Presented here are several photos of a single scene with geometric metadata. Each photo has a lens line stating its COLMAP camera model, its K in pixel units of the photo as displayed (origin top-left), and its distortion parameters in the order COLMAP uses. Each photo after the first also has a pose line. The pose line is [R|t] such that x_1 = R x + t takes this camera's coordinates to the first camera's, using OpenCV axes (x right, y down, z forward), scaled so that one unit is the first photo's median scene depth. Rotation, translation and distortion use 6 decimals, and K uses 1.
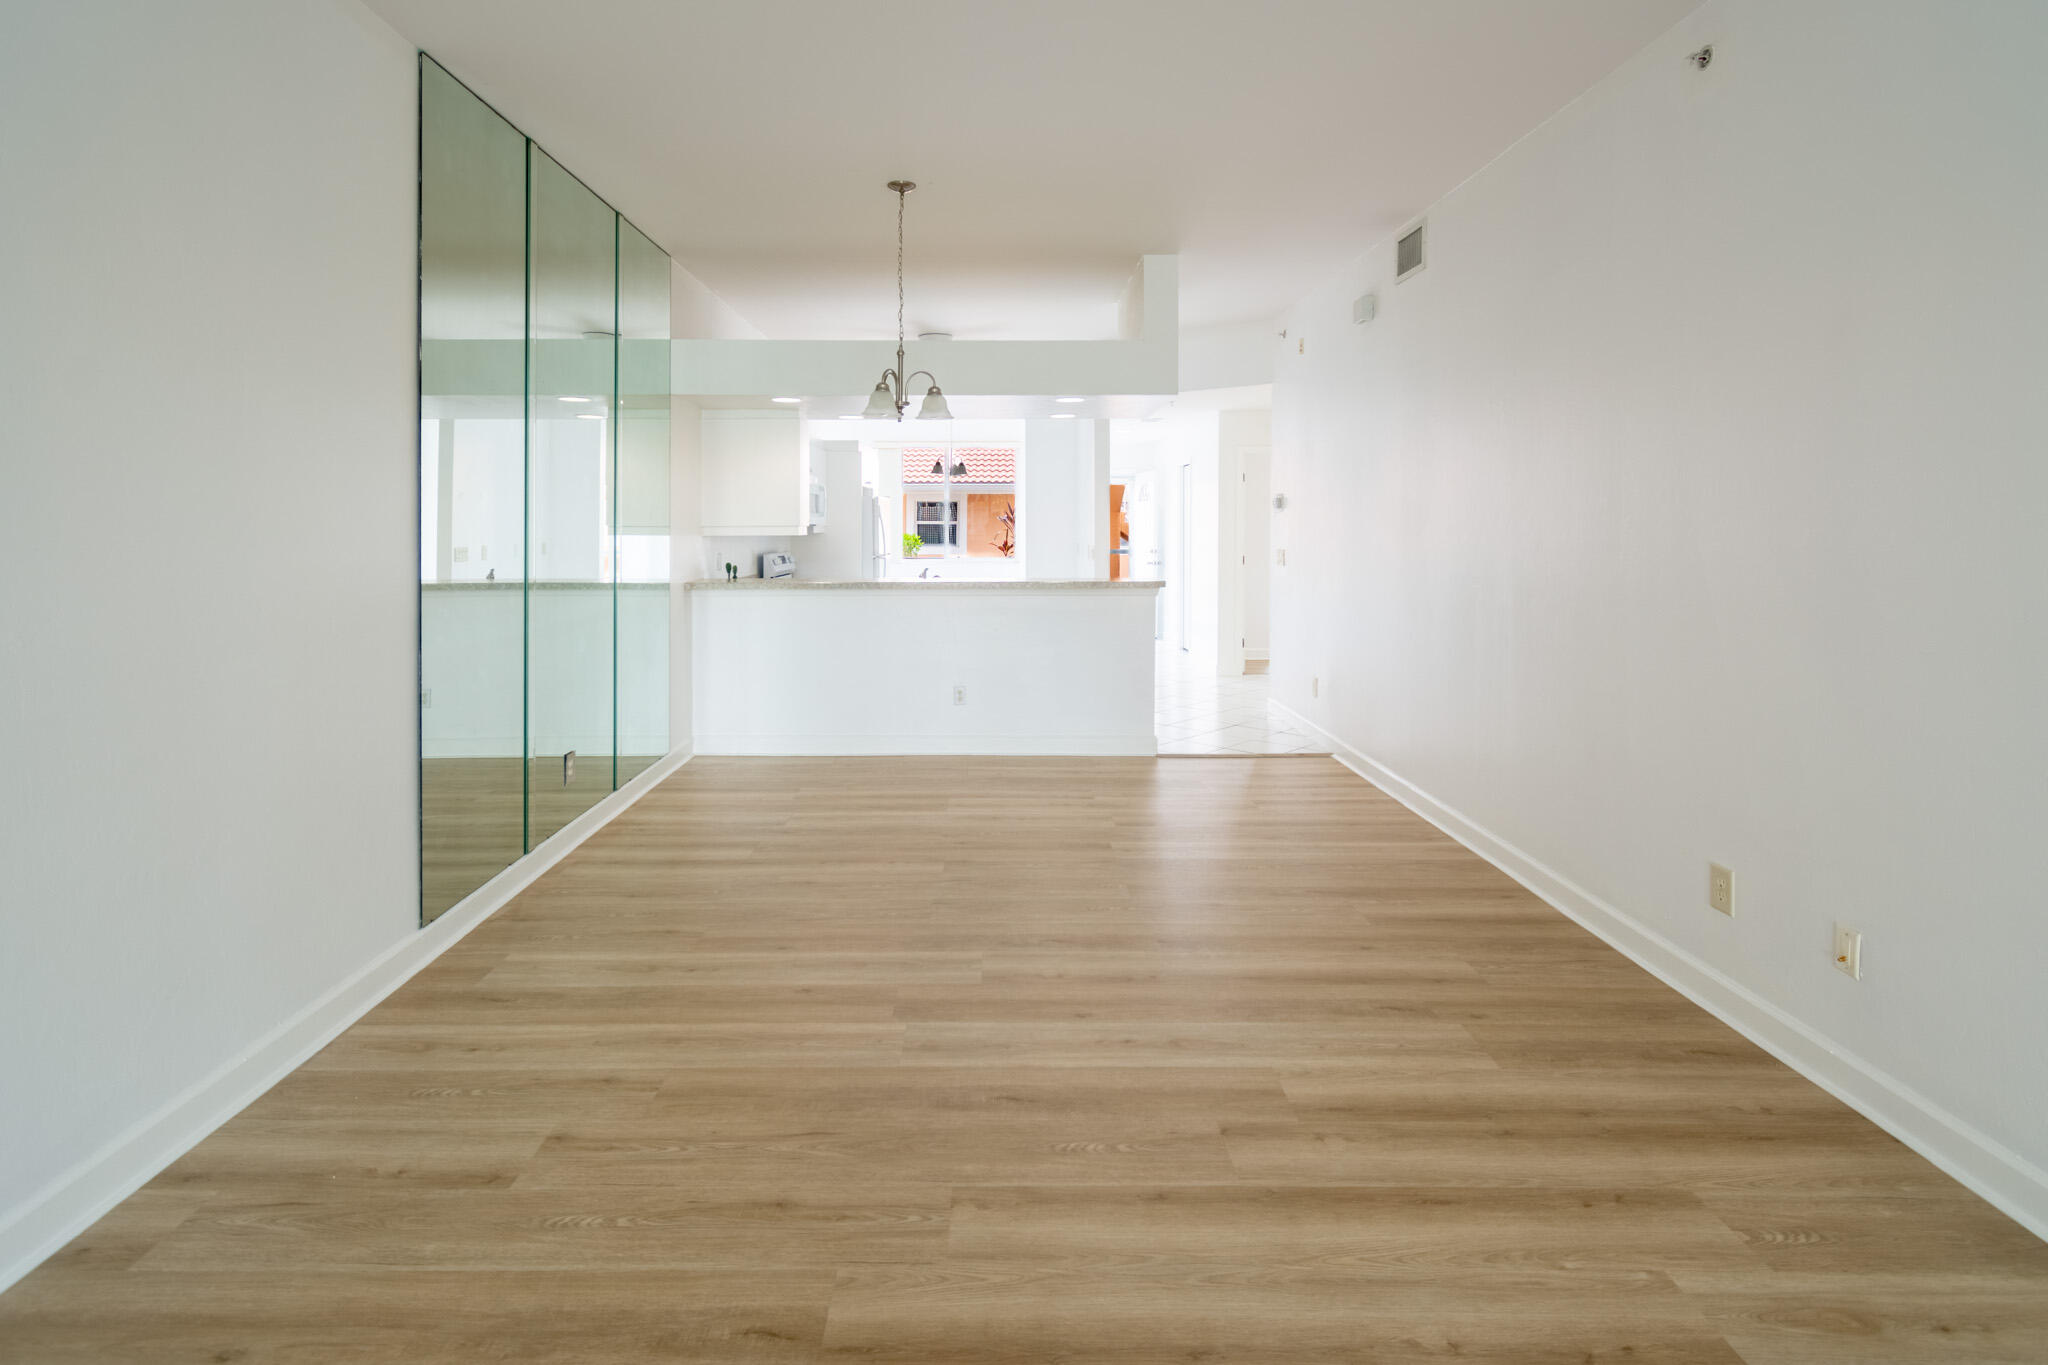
lens RADIAL K [[1056.4, 0, 1028.2], [0, 1056.4, 526.1], [0, 0, 1]] dist [0.005391, 0.000336]
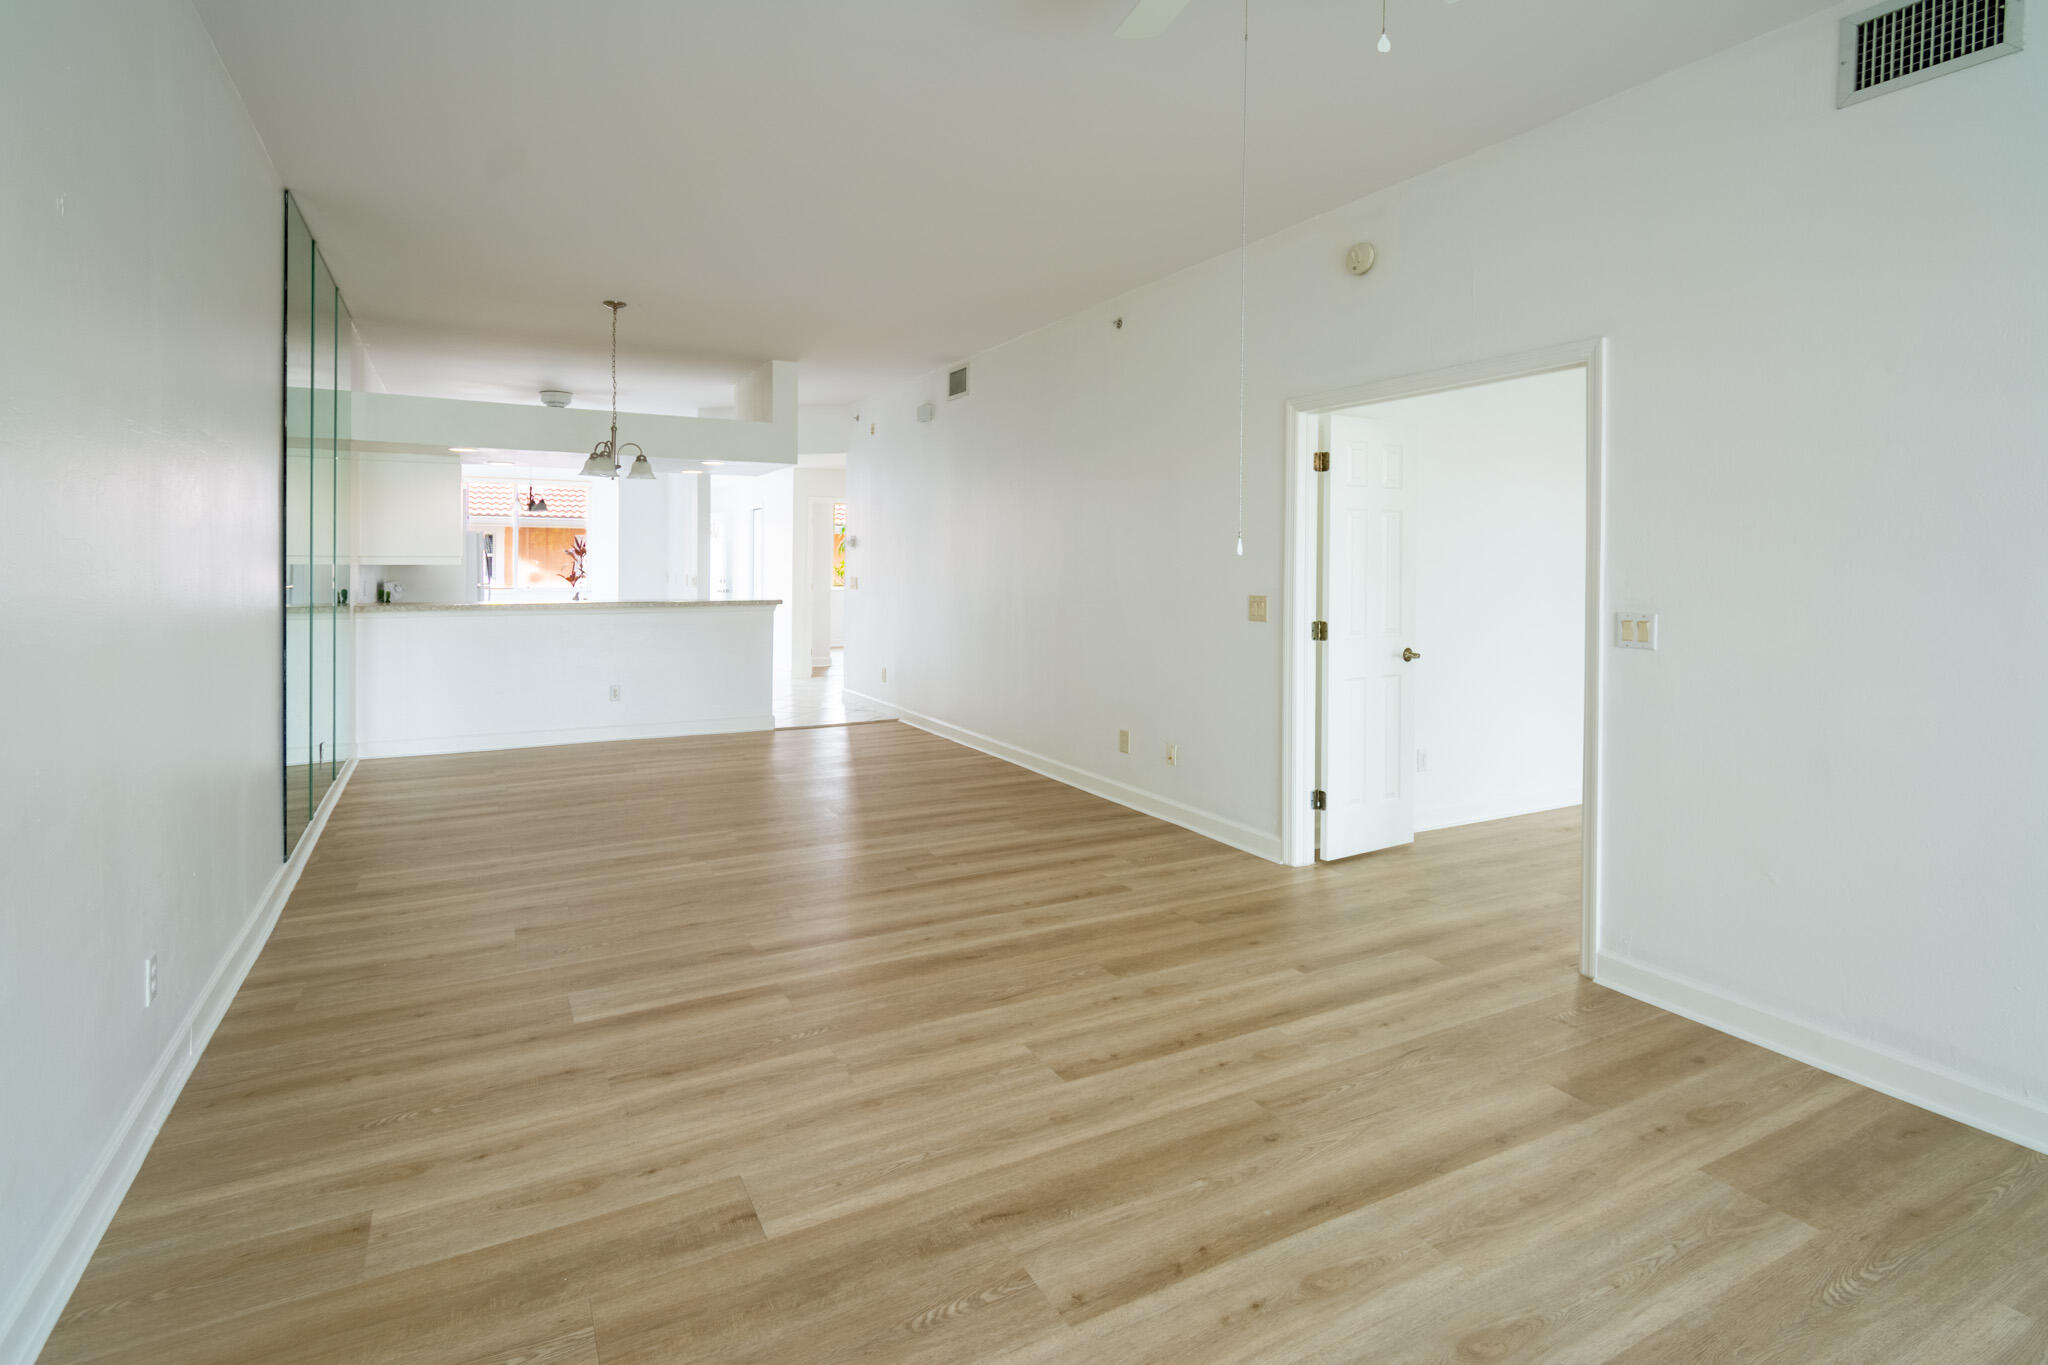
lens RADIAL K [[1056.4, 0, 1028.2], [0, 1056.4, 526.1], [0, 0, 1]] dist [0.005391, 0.000336]
pose [[0.885741, 0.022403, 0.463639, -0.326835], [-0.007147, 0.999374, -0.034636, 0.003900], [-0.464124, 0.027365, 0.885347, -0.513978]]
